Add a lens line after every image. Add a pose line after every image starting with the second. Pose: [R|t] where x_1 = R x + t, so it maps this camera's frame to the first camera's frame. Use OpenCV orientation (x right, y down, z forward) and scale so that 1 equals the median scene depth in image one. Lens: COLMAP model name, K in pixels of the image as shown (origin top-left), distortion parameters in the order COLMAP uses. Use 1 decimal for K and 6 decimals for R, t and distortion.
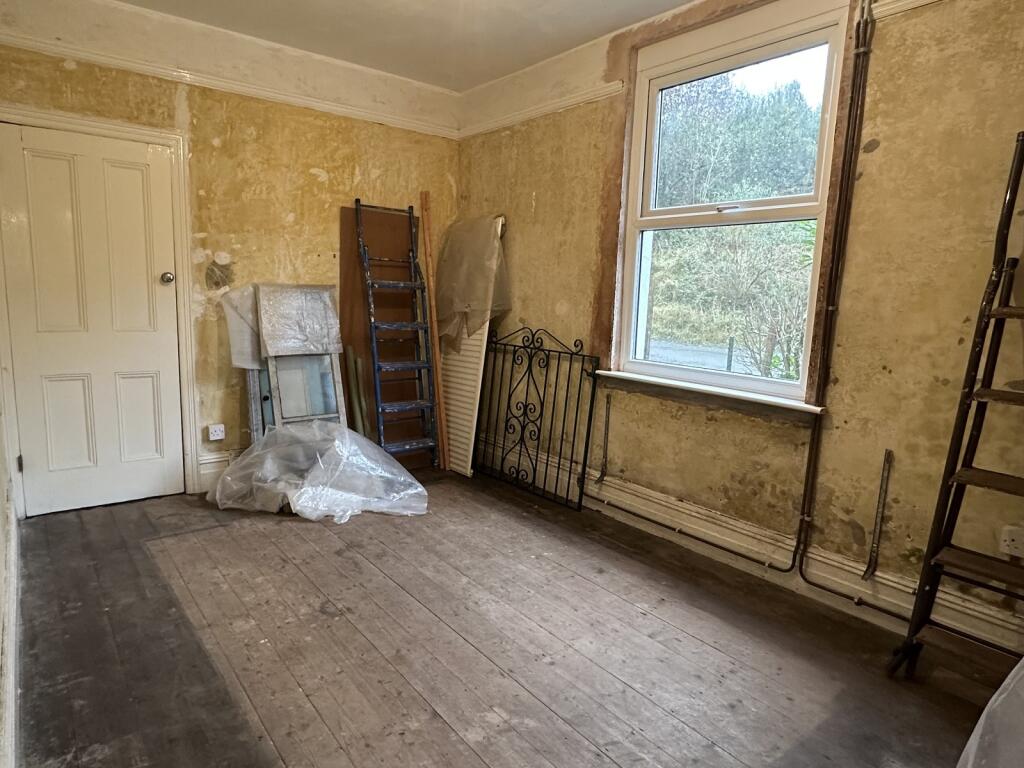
lens RADIAL K [[622.9, 0, 504.6], [0, 622.9, 386.8], [0, 0, 1]] dist [-0.002400, 0.002847]
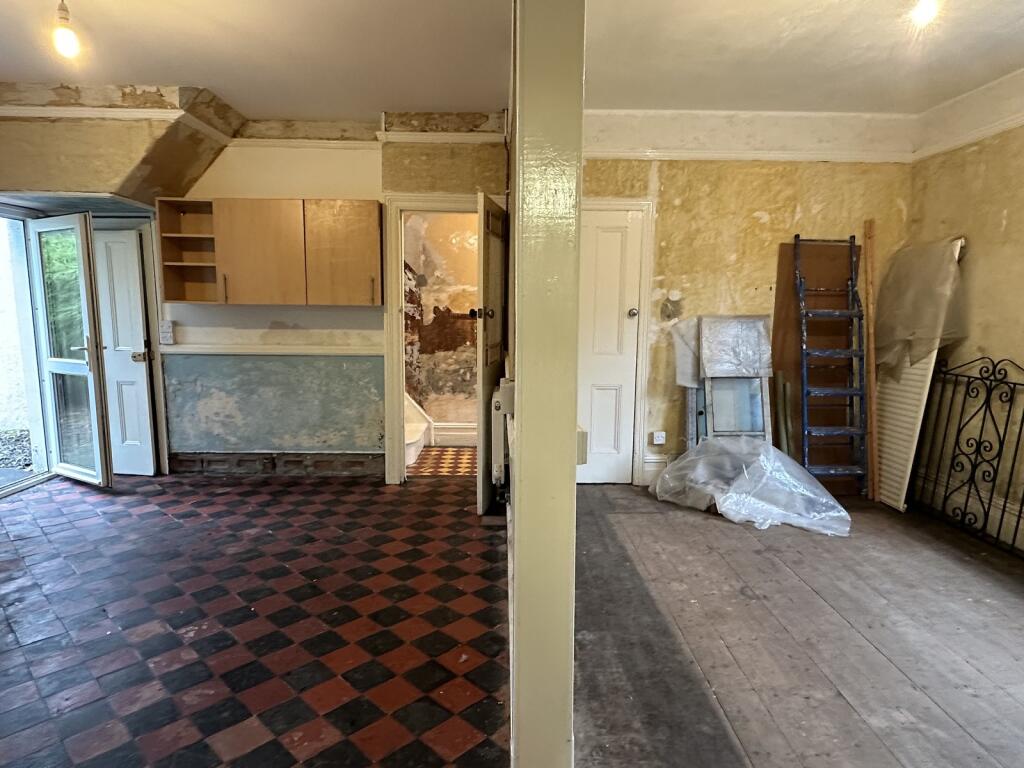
lens RADIAL K [[622.9, 0, 511.3], [0, 622.9, 391.6], [0, 0, 1]] dist [-0.002400, 0.002847]
pose [[0.798640, 0.054849, -0.599305, 0.032335], [-0.072067, 0.997388, -0.004755, 0.010152], [0.597479, 0.046987, 0.800507, -0.158757]]
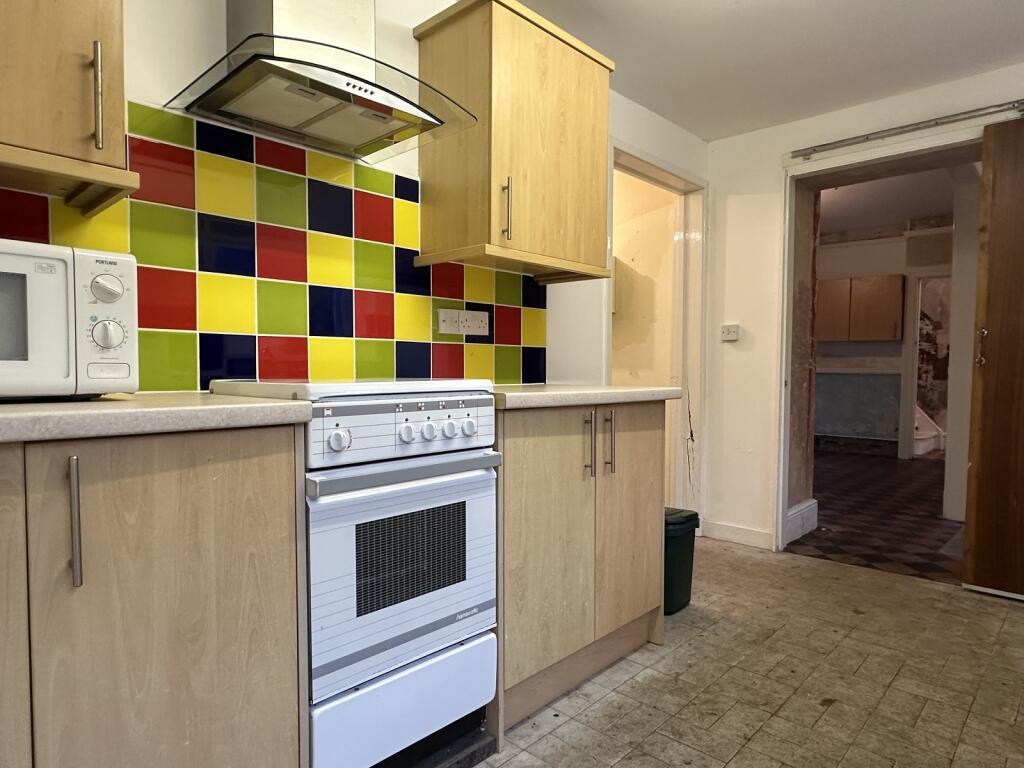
lens RADIAL K [[622.9, 0, 514.1], [0, 622.9, 388.9], [0, 0, 1]] dist [-0.002400, 0.002847]
pose [[0.154678, 0.001914, -0.987963, 0.788313], [-0.153754, 0.987861, -0.022159, 0.227300], [0.975927, 0.155331, 0.153095, -0.765139]]
